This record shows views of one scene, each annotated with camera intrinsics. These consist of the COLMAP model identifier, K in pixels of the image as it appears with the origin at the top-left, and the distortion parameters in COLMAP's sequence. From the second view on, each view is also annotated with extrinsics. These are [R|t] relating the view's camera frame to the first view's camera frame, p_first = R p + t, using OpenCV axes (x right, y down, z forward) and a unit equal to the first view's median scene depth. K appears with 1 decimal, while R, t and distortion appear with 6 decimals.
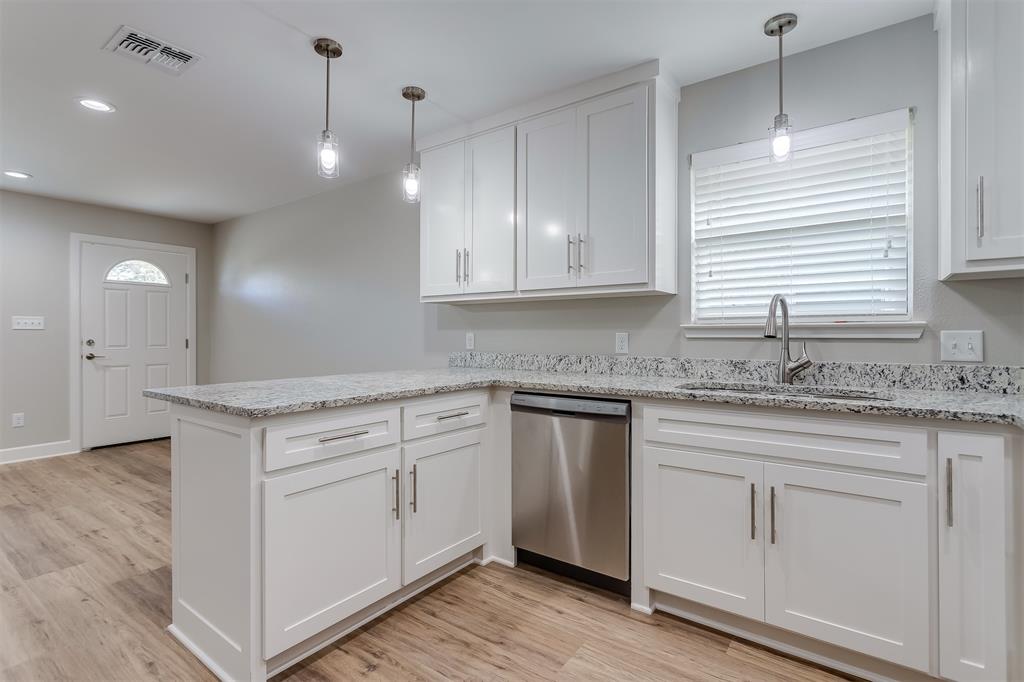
lens RADIAL K [[488.1, 0, 512.7], [0, 488.1, 334.8], [0, 0, 1]] dist [-0.001117, 0.002892]
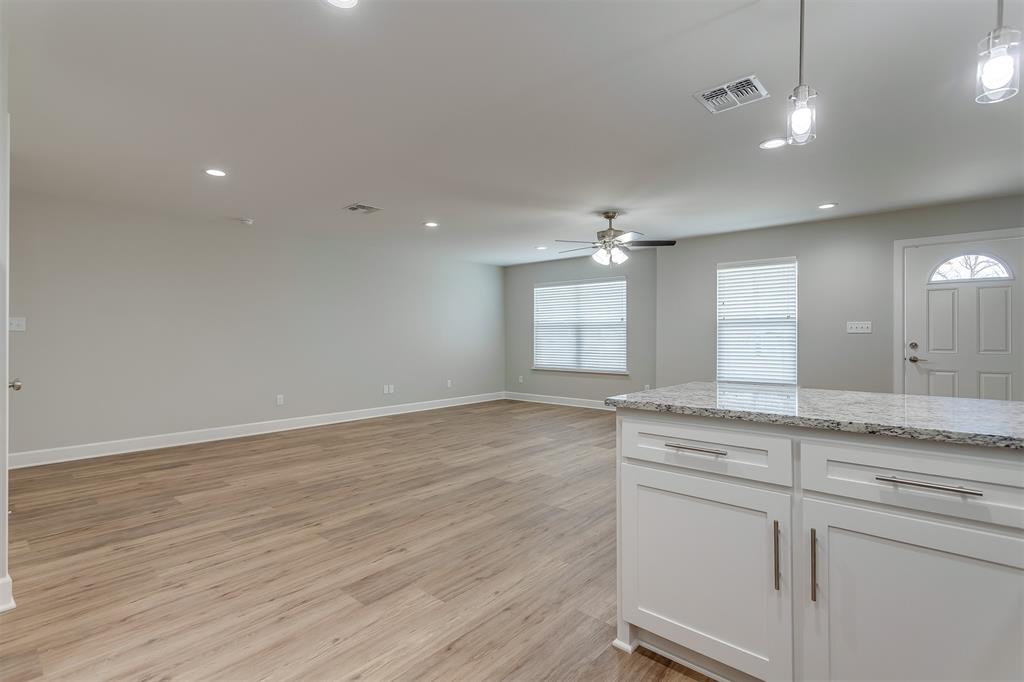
lens RADIAL K [[488.1, 0, 514.9], [0, 488.1, 336.1], [0, 0, 1]] dist [-0.001117, 0.002892]
pose [[-0.088290, -0.001322, -0.996094, 0.483455], [-0.002811, 0.999995, -0.001078, -0.000422], [0.996091, 0.002705, -0.088293, 0.612974]]
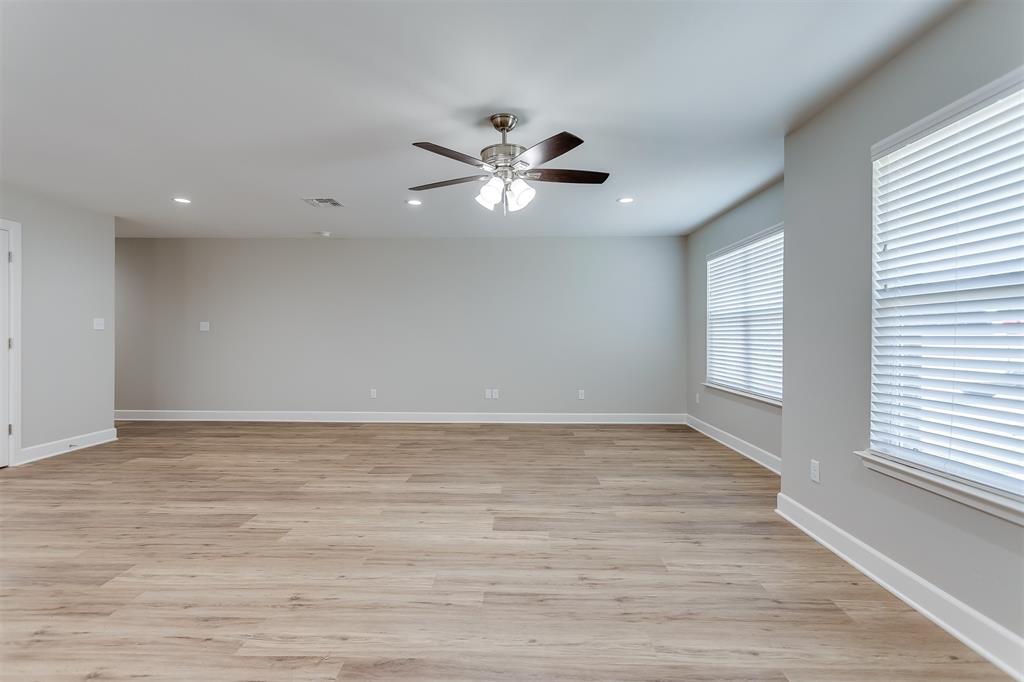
lens RADIAL K [[488.1, 0, 514.9], [0, 488.1, 346.1], [0, 0, 1]] dist [-0.001117, 0.002892]
pose [[-0.825768, 0.011089, -0.563901, -1.180065], [-0.003132, 0.999701, 0.024245, -0.004759], [0.564001, 0.021787, -0.825487, 1.992604]]
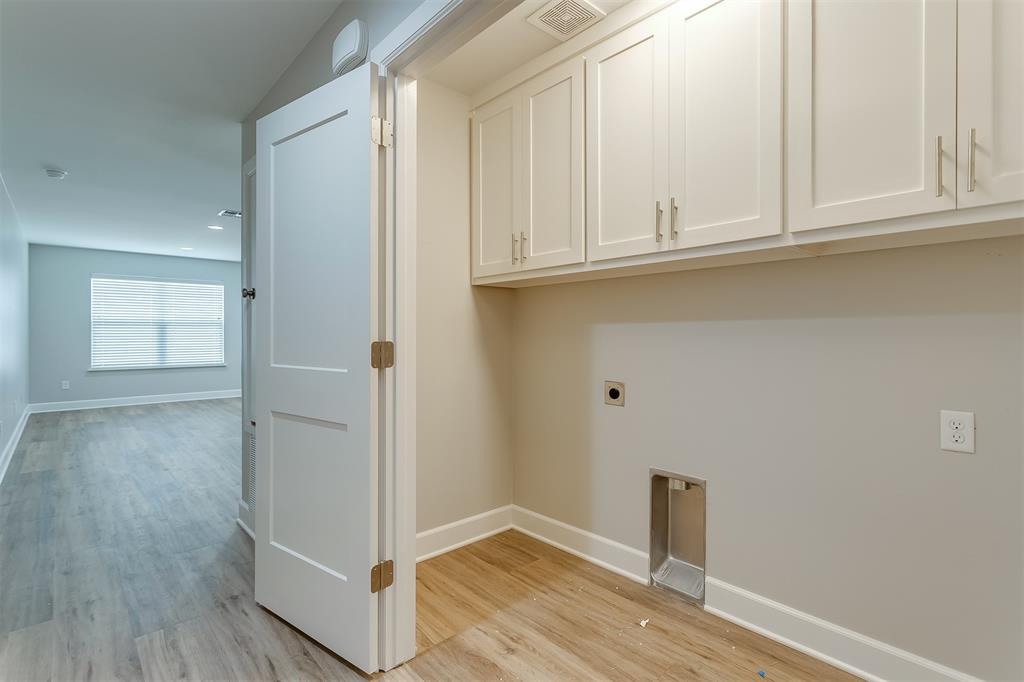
lens RADIAL K [[488.1, 0, 520.7], [0, 488.1, 332.6], [0, 0, 1]] dist [-0.001117, 0.002892]
pose [[0.979247, -0.002758, -0.202650, 0.213381], [0.002592, 0.999996, -0.001085, 0.000881], [0.202652, 0.000537, 0.979251, -2.393028]]
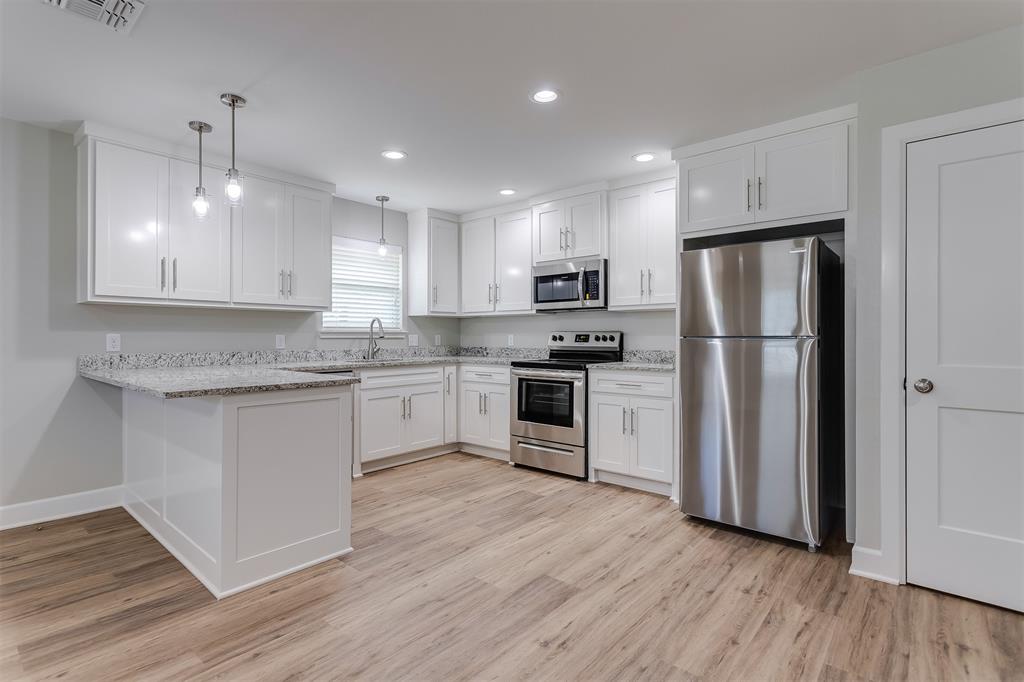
lens RADIAL K [[488.1, 0, 507.5], [0, 488.1, 337.9], [0, 0, 1]] dist [-0.001117, 0.002892]
pose [[0.089987, -0.002495, 0.995940, -1.554723], [0.000504, 0.999997, 0.002460, 0.001833], [-0.995943, 0.000281, 0.089988, 0.216242]]
